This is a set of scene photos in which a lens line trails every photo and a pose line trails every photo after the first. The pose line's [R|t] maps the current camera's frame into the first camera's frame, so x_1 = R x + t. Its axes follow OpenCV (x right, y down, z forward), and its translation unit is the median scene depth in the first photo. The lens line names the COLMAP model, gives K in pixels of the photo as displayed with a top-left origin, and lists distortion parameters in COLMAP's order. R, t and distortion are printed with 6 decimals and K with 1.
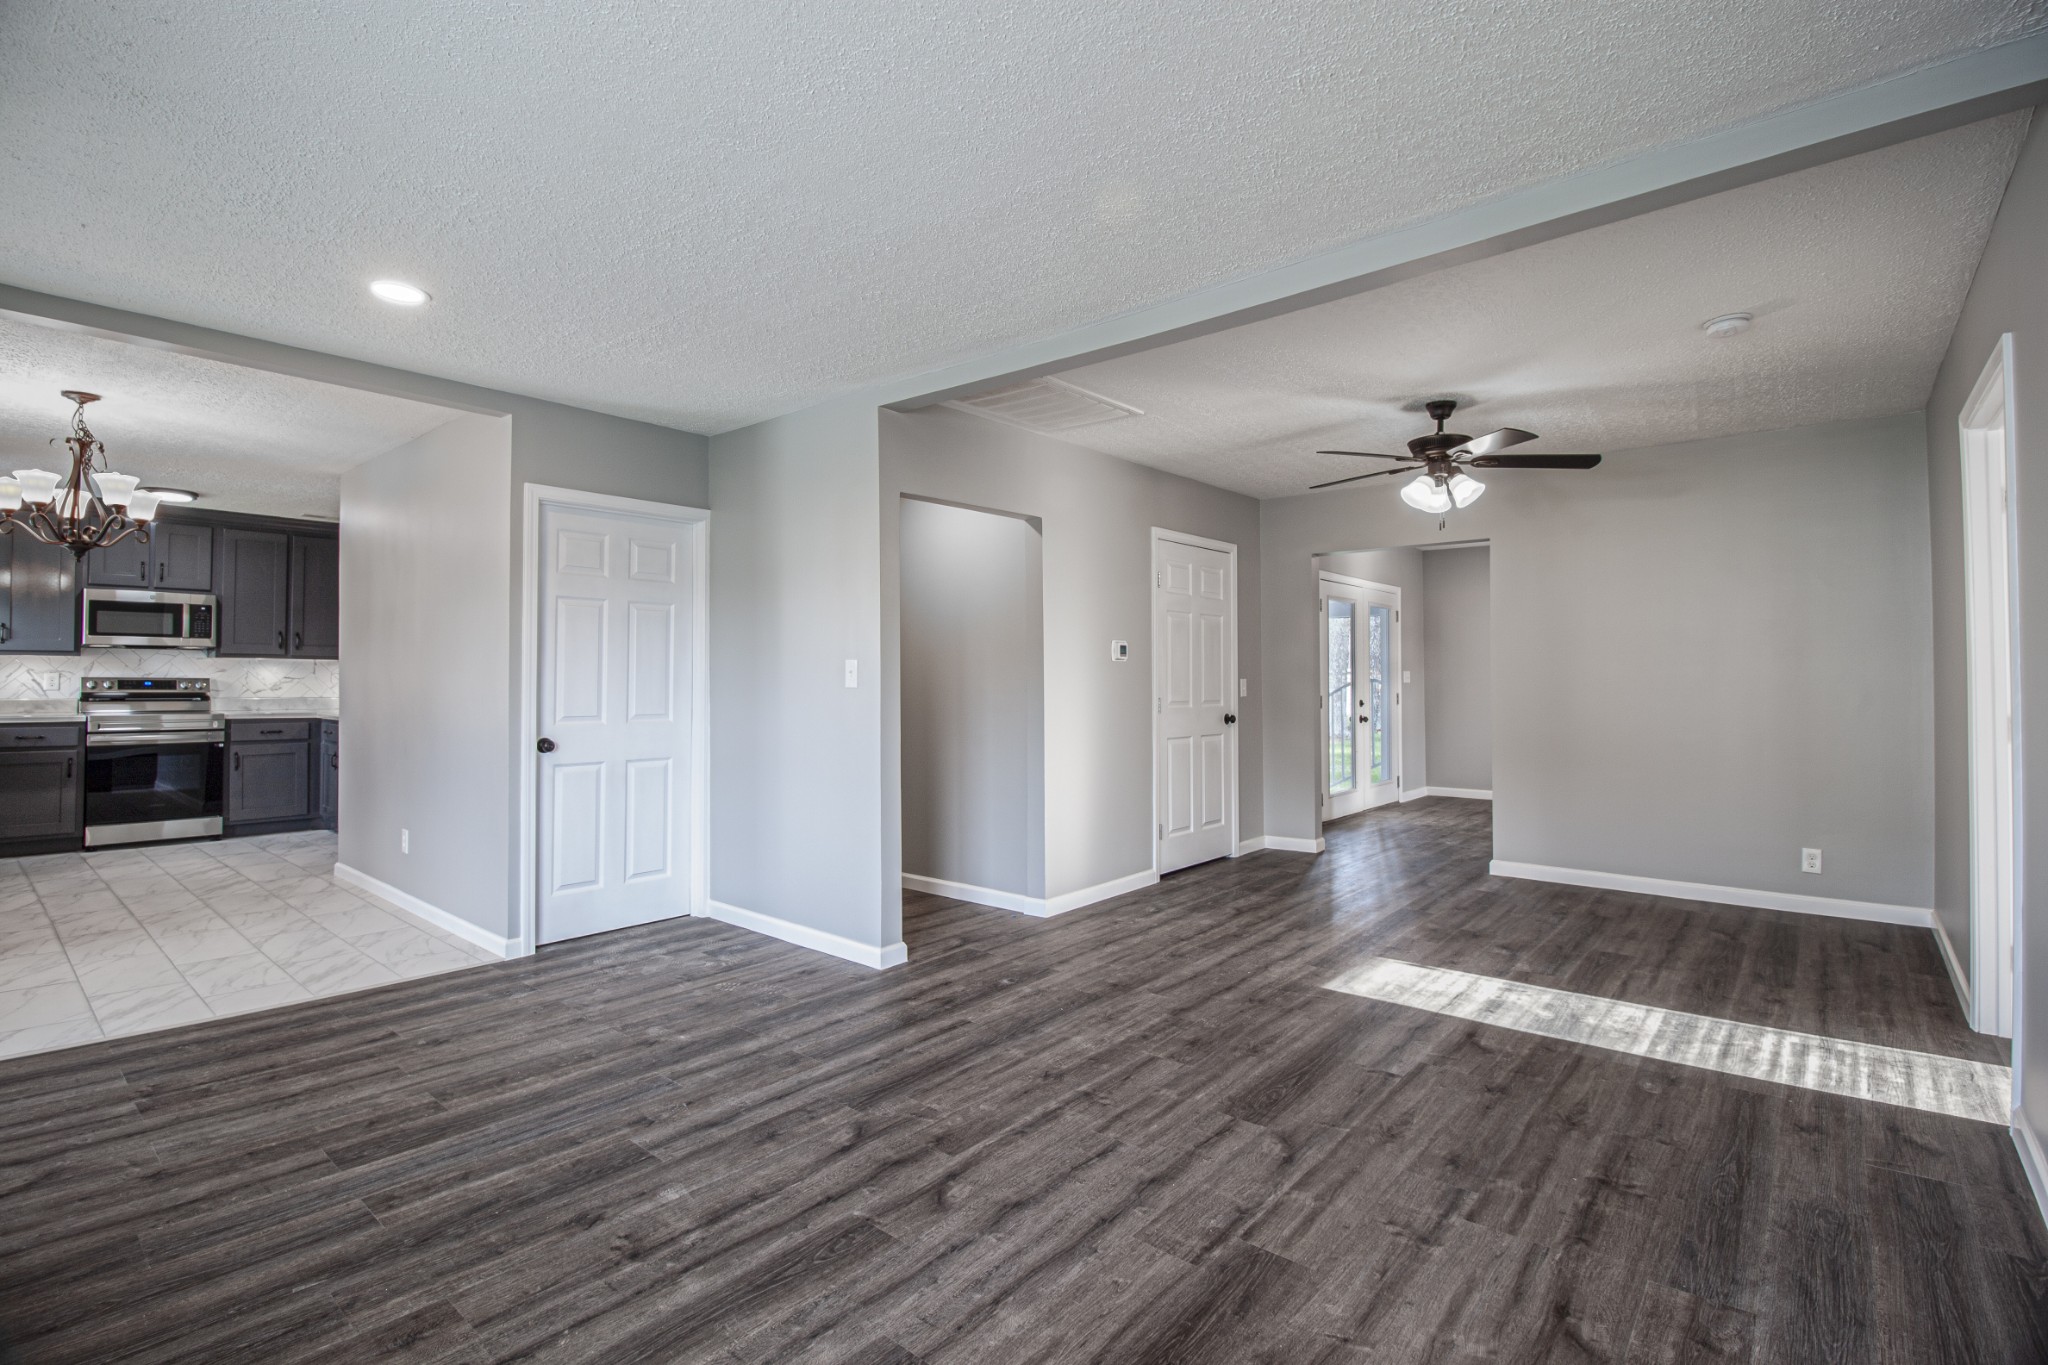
lens RADIAL K [[935.1, 0, 1013.6], [0, 935.1, 655.5], [0, 0, 1]] dist [0.002656, -0.014003]
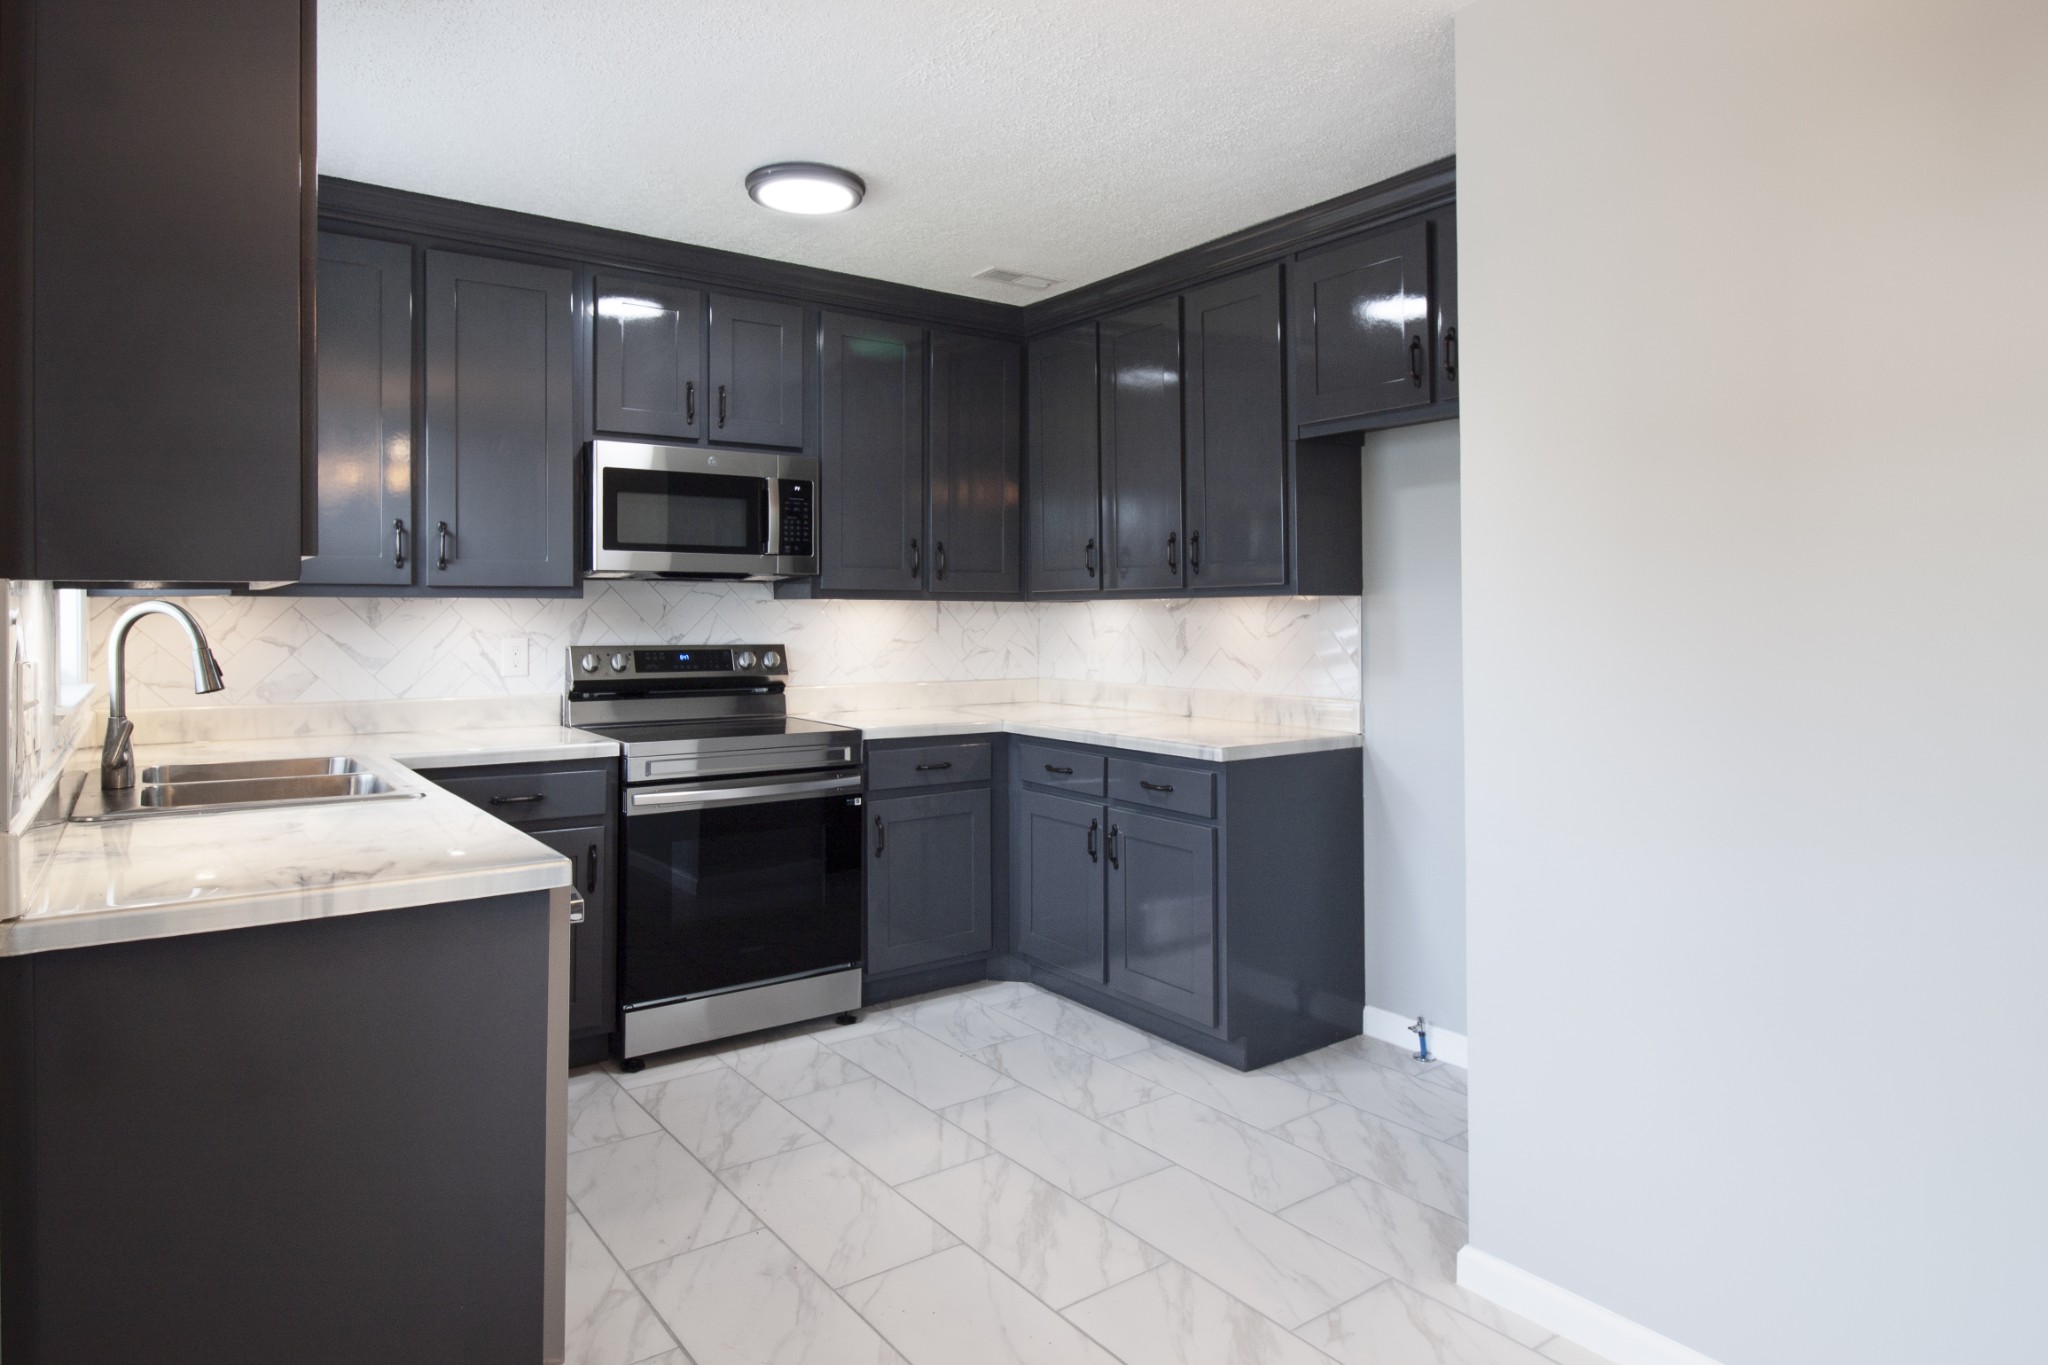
lens RADIAL K [[1209.4, 0, 1021.9], [0, 1209.4, 601.3], [0, 0, 1]] dist [-0.000691, -0.000735]
pose [[0.973989, -0.009533, -0.226393, -0.649595], [0.011833, 0.999891, 0.008808, -0.000647], [0.226285, -0.011258, 0.973996, 0.471236]]
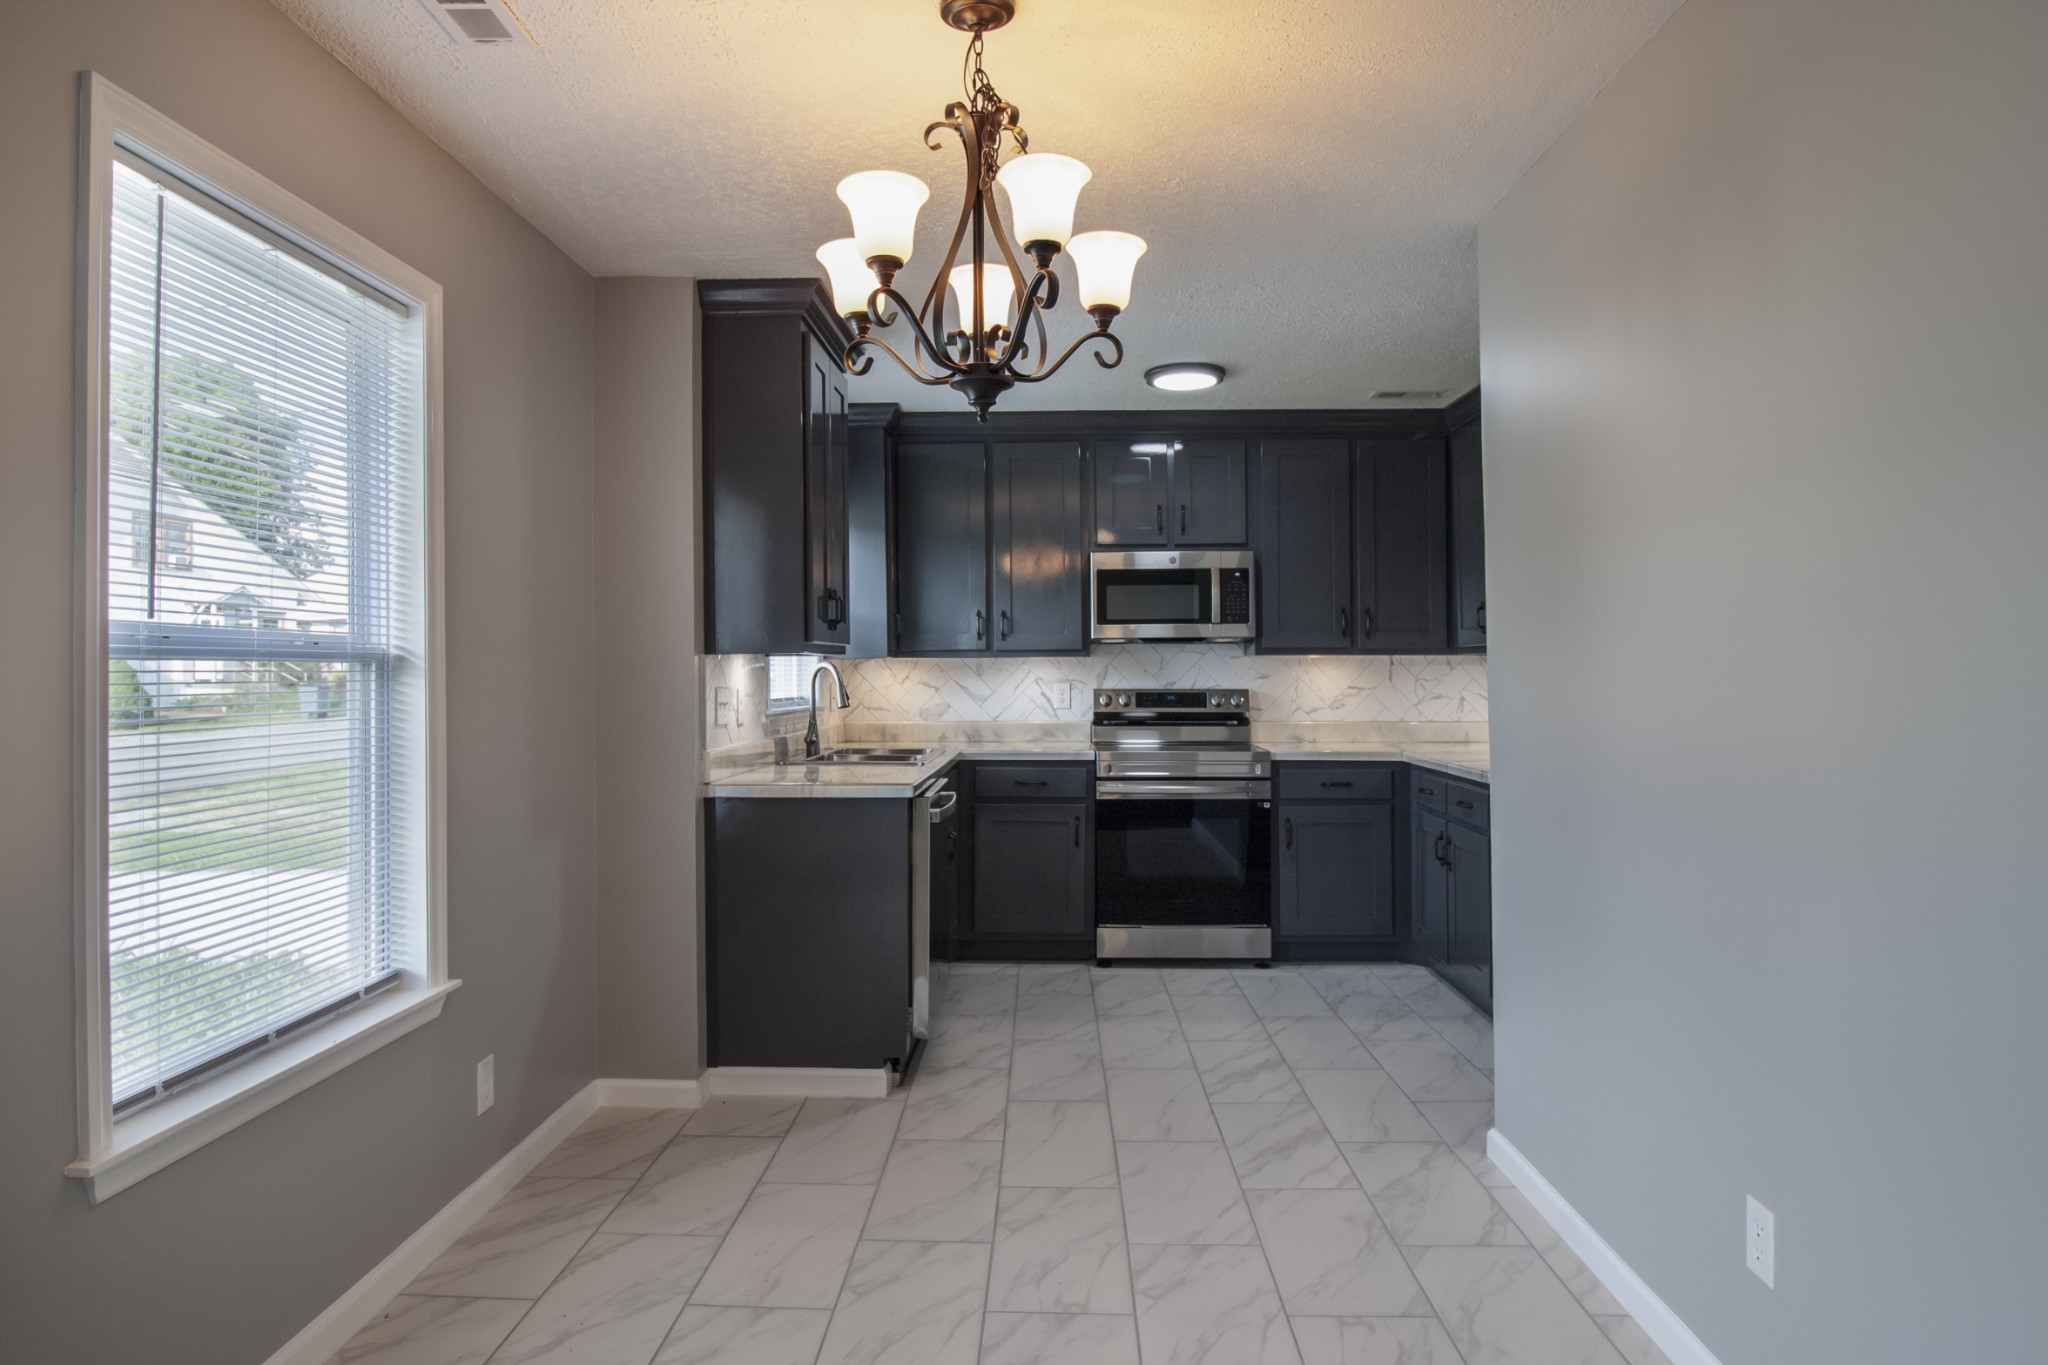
lens RADIAL K [[1230.2, 0, 1024.0], [0, 1230.2, 682.5], [0, 0, 1]] dist [-0.000356, -0.033531]
pose [[0.628307, -0.002631, -0.777961, -0.346920], [0.025747, 0.999517, 0.017413, 0.002126], [0.777539, -0.030971, 0.628071, 0.398681]]
